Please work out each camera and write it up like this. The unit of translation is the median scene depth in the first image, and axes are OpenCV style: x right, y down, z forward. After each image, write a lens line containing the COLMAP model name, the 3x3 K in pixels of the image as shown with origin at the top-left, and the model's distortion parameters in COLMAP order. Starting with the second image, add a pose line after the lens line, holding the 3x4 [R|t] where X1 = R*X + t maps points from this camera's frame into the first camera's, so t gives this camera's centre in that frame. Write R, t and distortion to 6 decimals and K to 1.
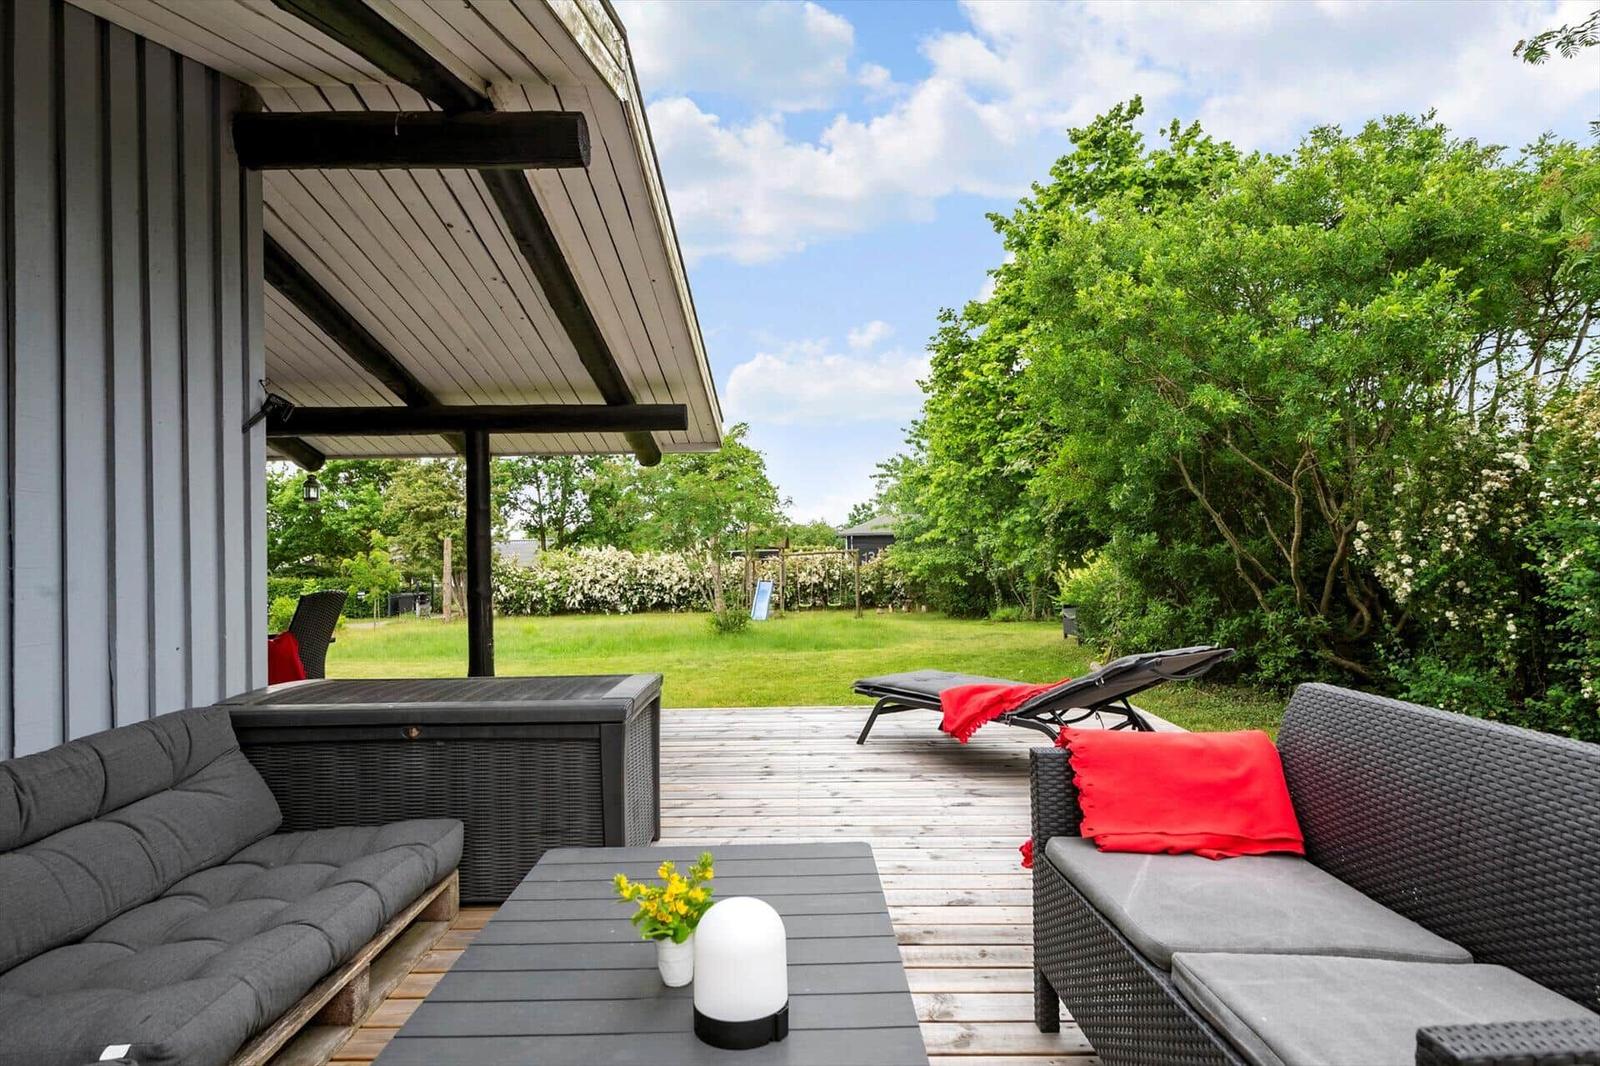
lens RADIAL K [[1223.5, 0, 800.0], [0, 1223.5, 533.0], [0, 0, 1]] dist [-0.001099, -0.001661]
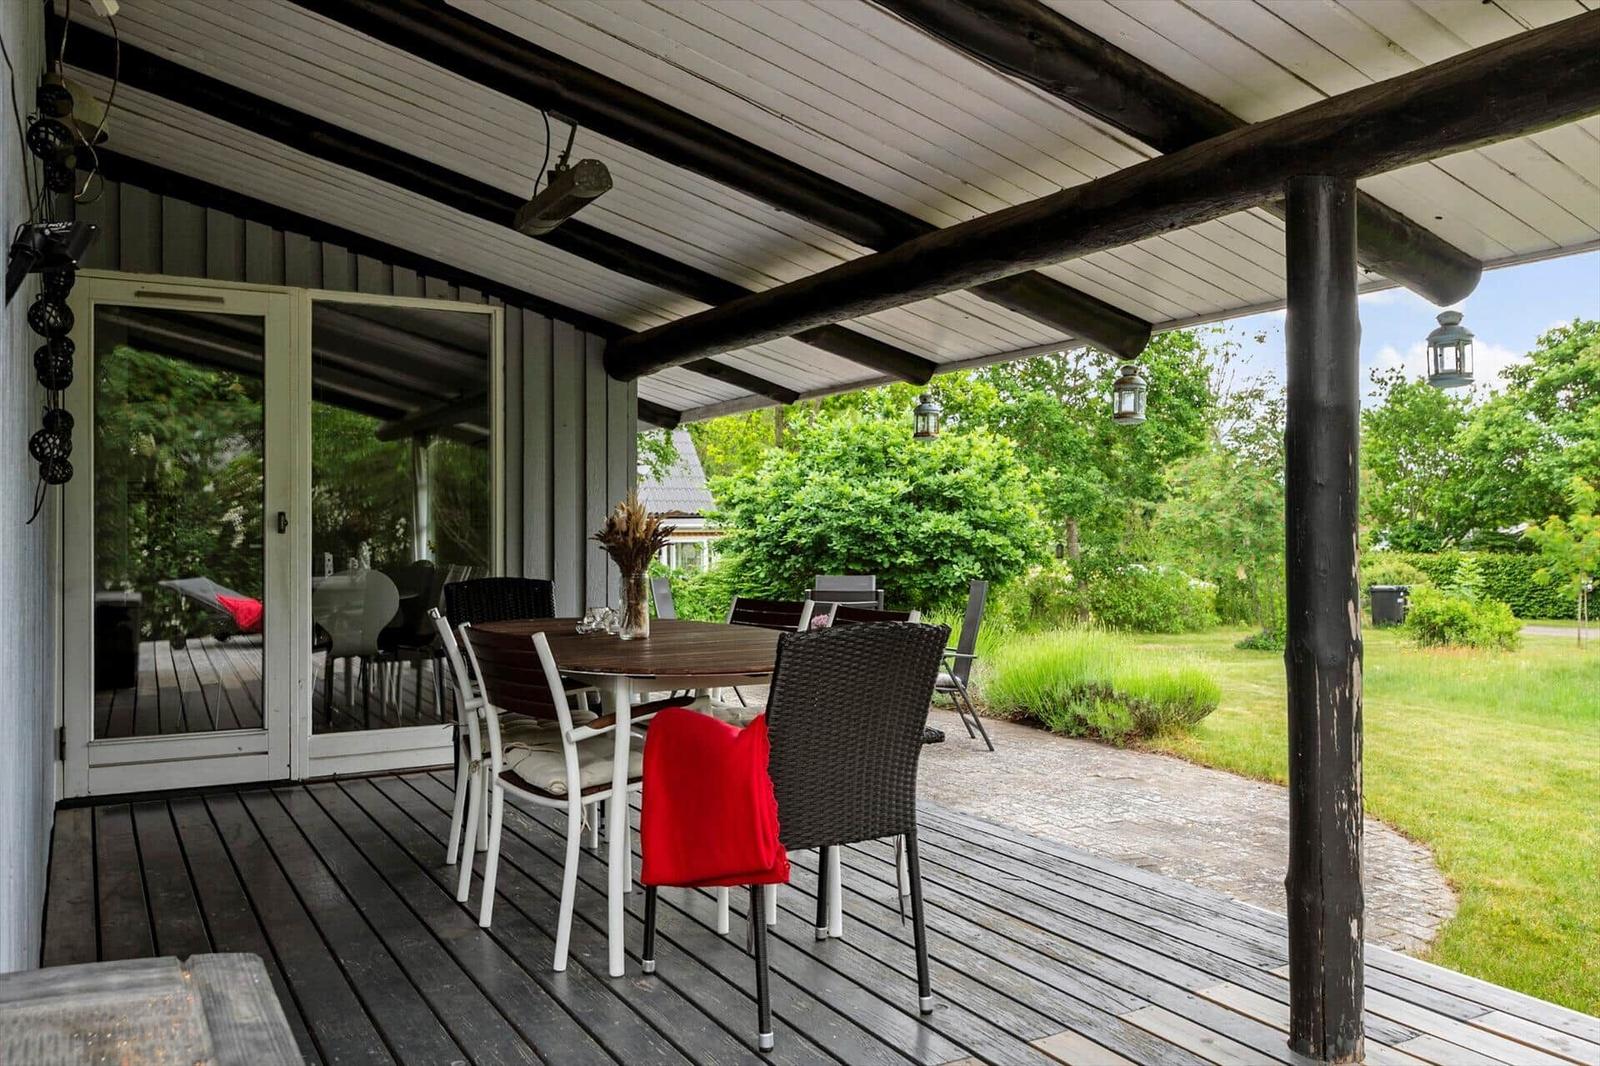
lens RADIAL K [[1223.5, 0, 800.0], [0, 1223.5, 533.0], [0, 0, 1]] dist [-0.001099, -0.001661]
pose [[0.493115, 0.024228, -0.869626, -0.027981], [0.005909, 0.999496, 0.031197, 0.004391], [0.869944, -0.020523, 0.492724, 0.635212]]
